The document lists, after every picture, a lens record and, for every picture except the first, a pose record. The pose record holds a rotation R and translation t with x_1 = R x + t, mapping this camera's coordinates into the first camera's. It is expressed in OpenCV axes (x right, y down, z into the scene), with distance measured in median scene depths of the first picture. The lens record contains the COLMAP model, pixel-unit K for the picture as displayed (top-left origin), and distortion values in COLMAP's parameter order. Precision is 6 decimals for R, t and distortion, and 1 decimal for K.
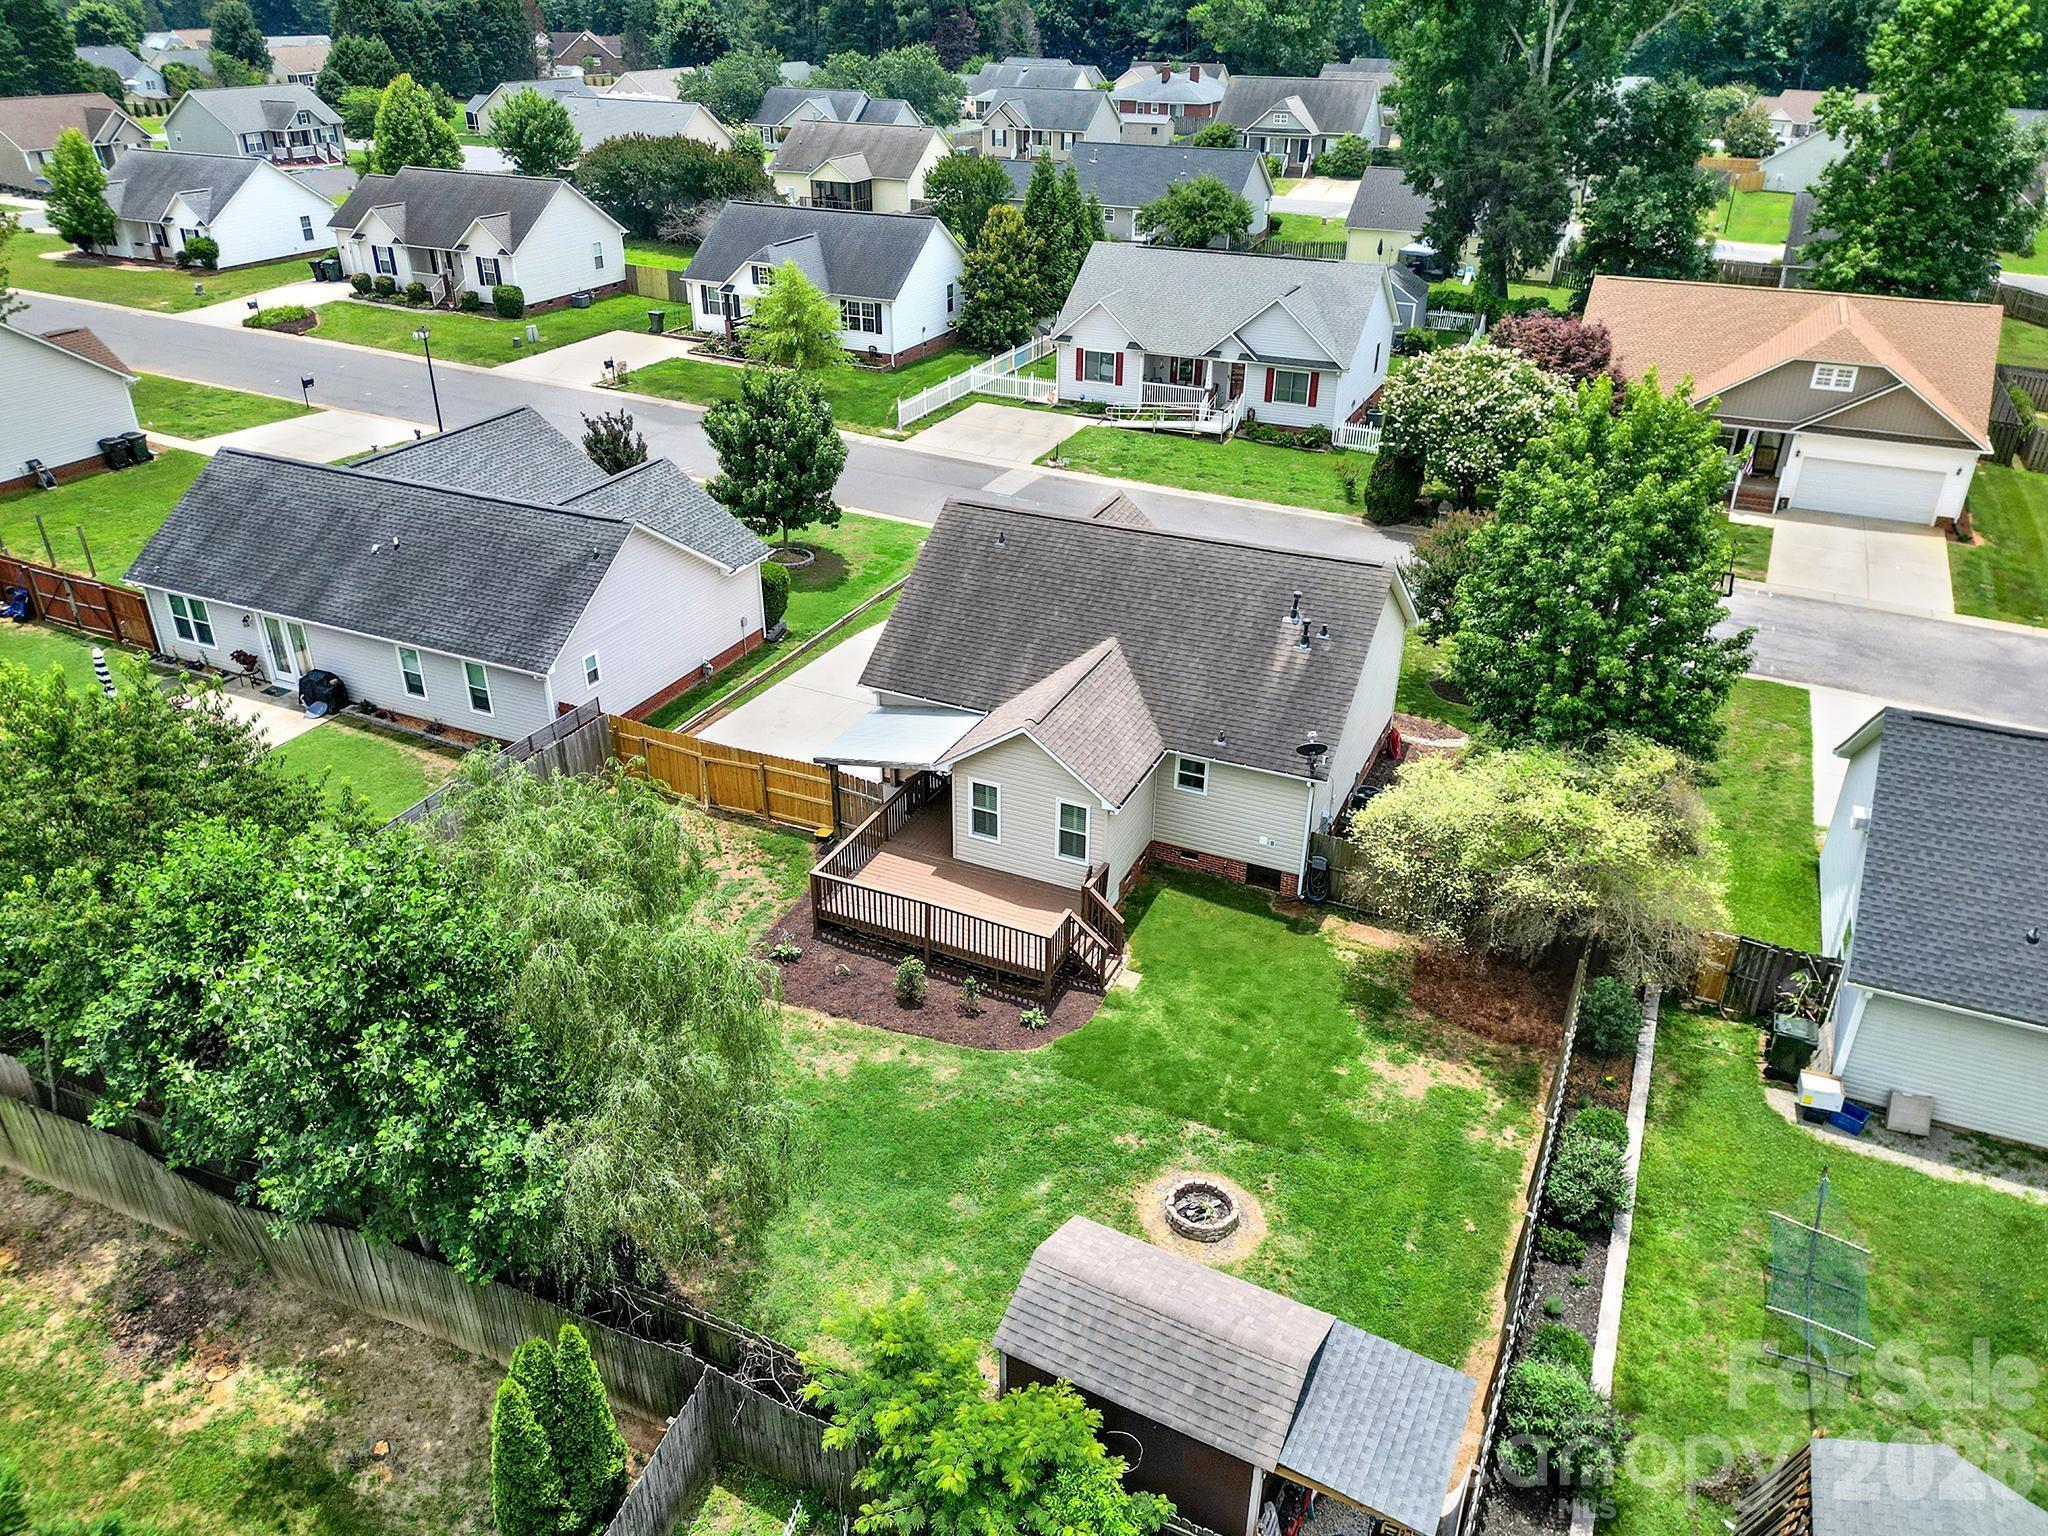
lens RADIAL K [[1468.1, 0, 1019.0], [0, 1468.1, 784.2], [0, 0, 1]] dist [0.068254, -0.070014]
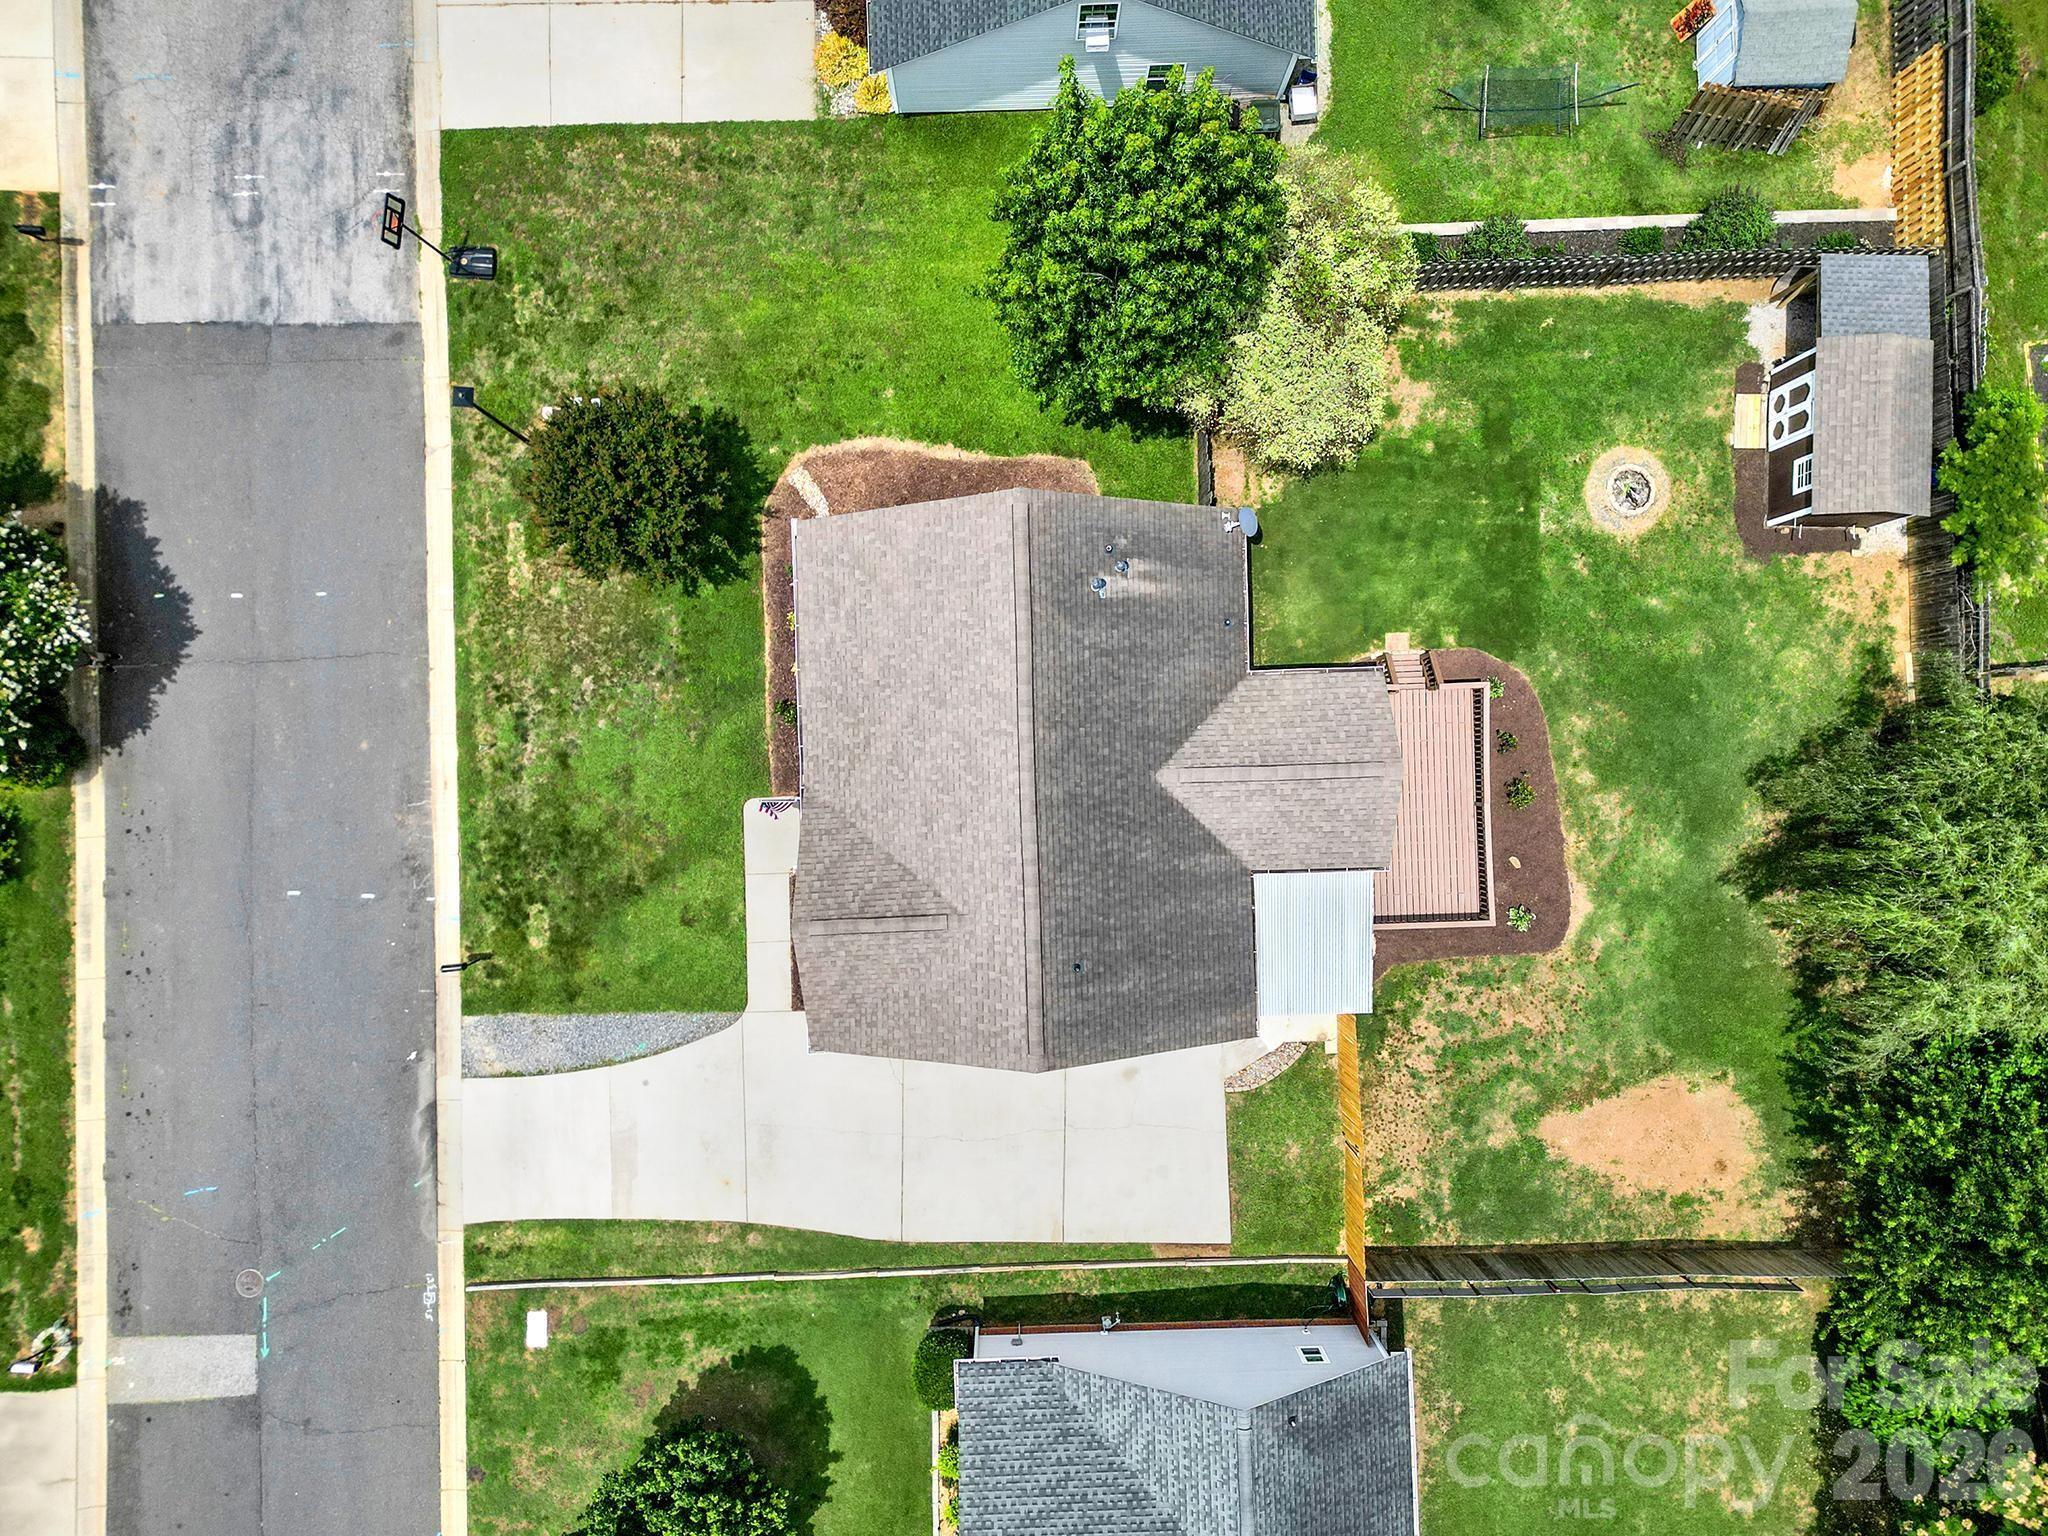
lens RADIAL K [[1457.2, 0, 1020.2], [0, 1457.2, 765.7], [0, 0, 1]] dist [0.077900, -0.084107]
pose [[-0.446480, -0.894753, -0.008506, 0.071091], [0.425613, -0.220723, 0.877573, -0.561147], [-0.787089, 0.388198, 0.479367, 0.393552]]
